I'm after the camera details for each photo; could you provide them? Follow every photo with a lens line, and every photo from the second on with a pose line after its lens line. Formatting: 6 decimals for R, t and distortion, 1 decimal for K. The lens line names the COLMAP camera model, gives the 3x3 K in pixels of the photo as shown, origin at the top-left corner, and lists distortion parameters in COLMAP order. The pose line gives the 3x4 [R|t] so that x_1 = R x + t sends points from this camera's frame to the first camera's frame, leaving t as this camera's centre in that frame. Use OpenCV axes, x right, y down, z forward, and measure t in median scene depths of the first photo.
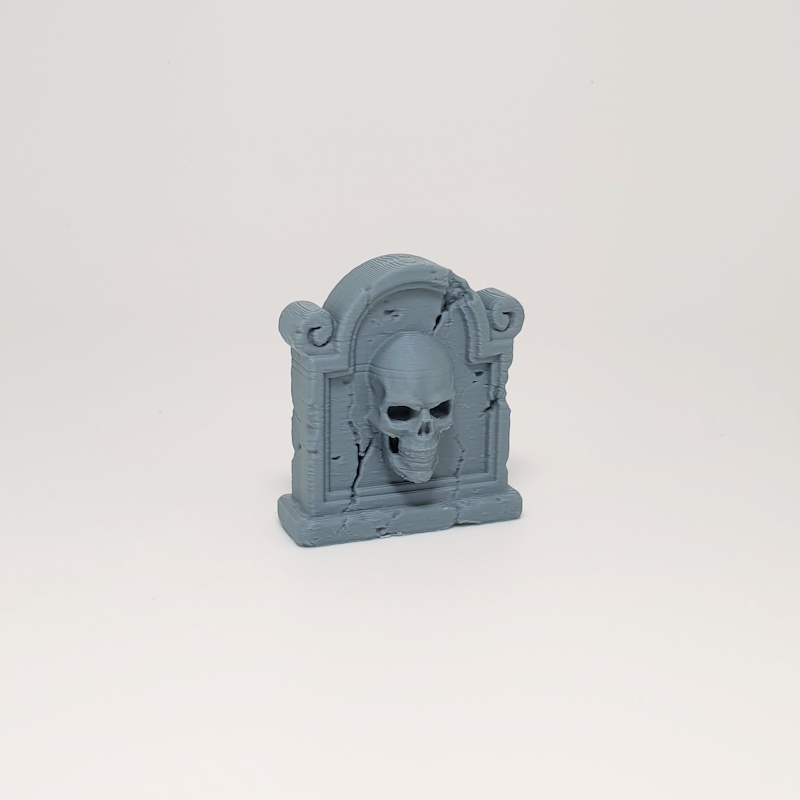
lens RADIAL K [[1324.2, 0, 401.6], [0, 1324.2, 394.7], [0, 0, 1]] dist [0.495027, 0.000000]
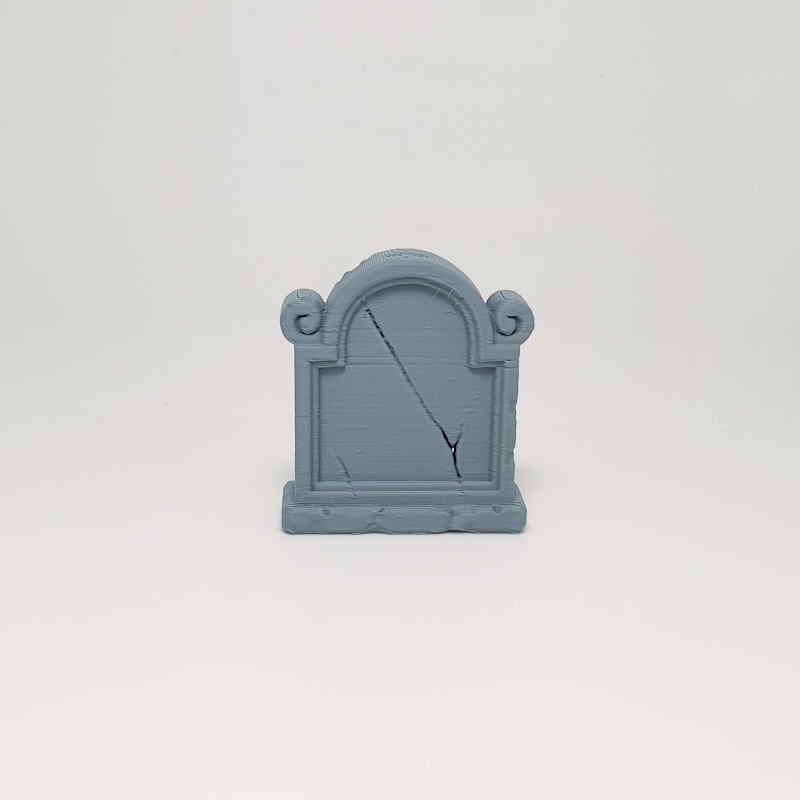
lens RADIAL K [[1324.2, 0, 404.8], [0, 1324.2, 406.5], [0, 0, 1]] dist [0.495027, 0.000000]
pose [[0.954979, 0.090009, -0.282690, 0.284041], [-0.092745, 0.995683, 0.003717, 0.006745], [0.281804, 0.022668, 0.959204, 0.054521]]
